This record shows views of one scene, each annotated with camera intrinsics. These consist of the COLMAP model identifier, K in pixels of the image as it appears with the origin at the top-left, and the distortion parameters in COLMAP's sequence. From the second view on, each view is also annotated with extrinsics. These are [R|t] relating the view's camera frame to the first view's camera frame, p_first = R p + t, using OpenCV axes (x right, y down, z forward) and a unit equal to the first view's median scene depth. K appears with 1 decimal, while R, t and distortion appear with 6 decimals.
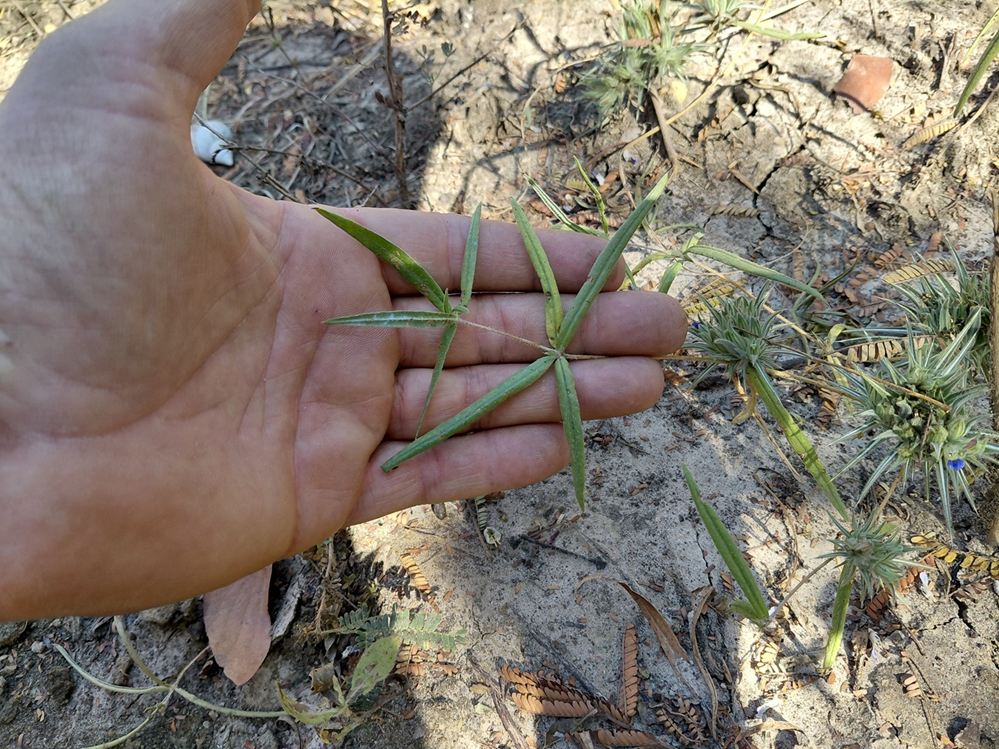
lens RADIAL K [[762.8, 0, 503.9], [0, 762.8, 349.4], [0, 0, 1]] dist [0.033987, -0.098108]
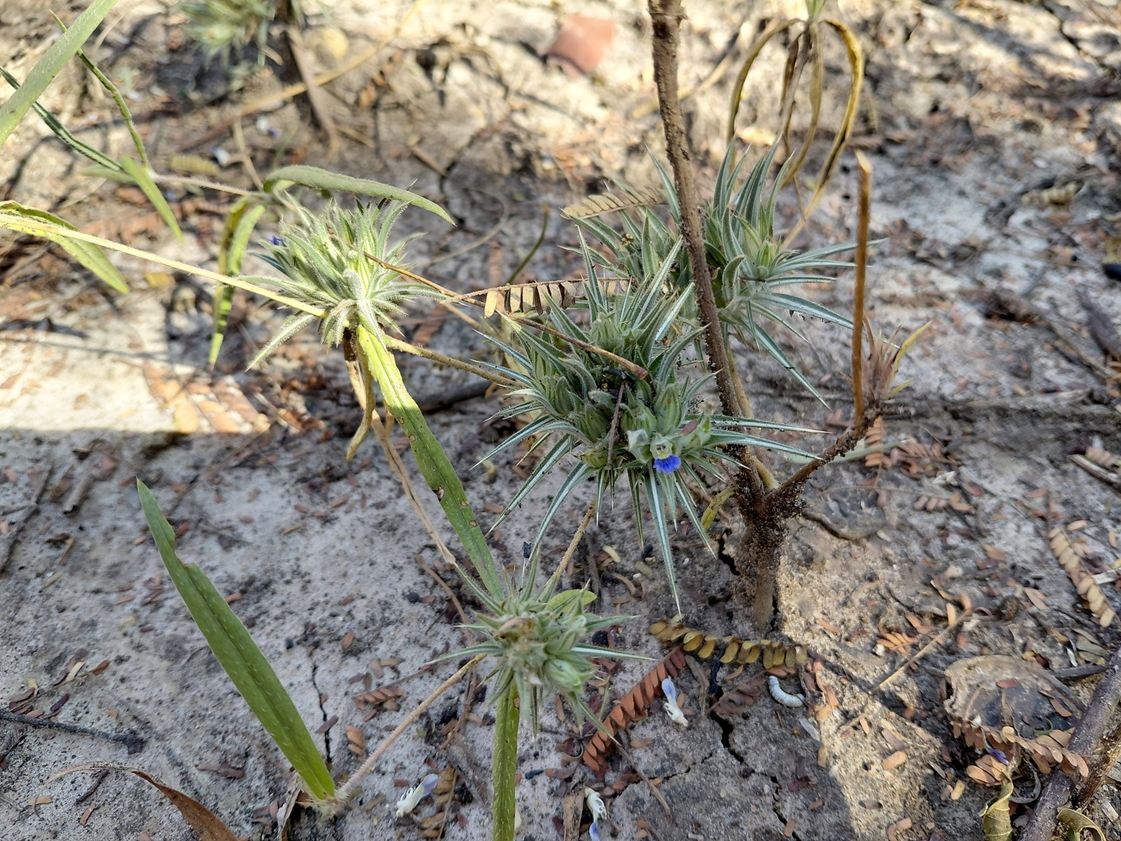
lens RADIAL K [[856.0, 0, 565.5], [0, 856.0, 392.3], [0, 0, 1]] dist [0.033987, -0.098108]
pose [[0.958014, -0.034793, 0.284602, 0.240962], [0.072275, 0.989861, -0.122274, 0.120853], [-0.277463, 0.137710, 0.950816, 0.281155]]
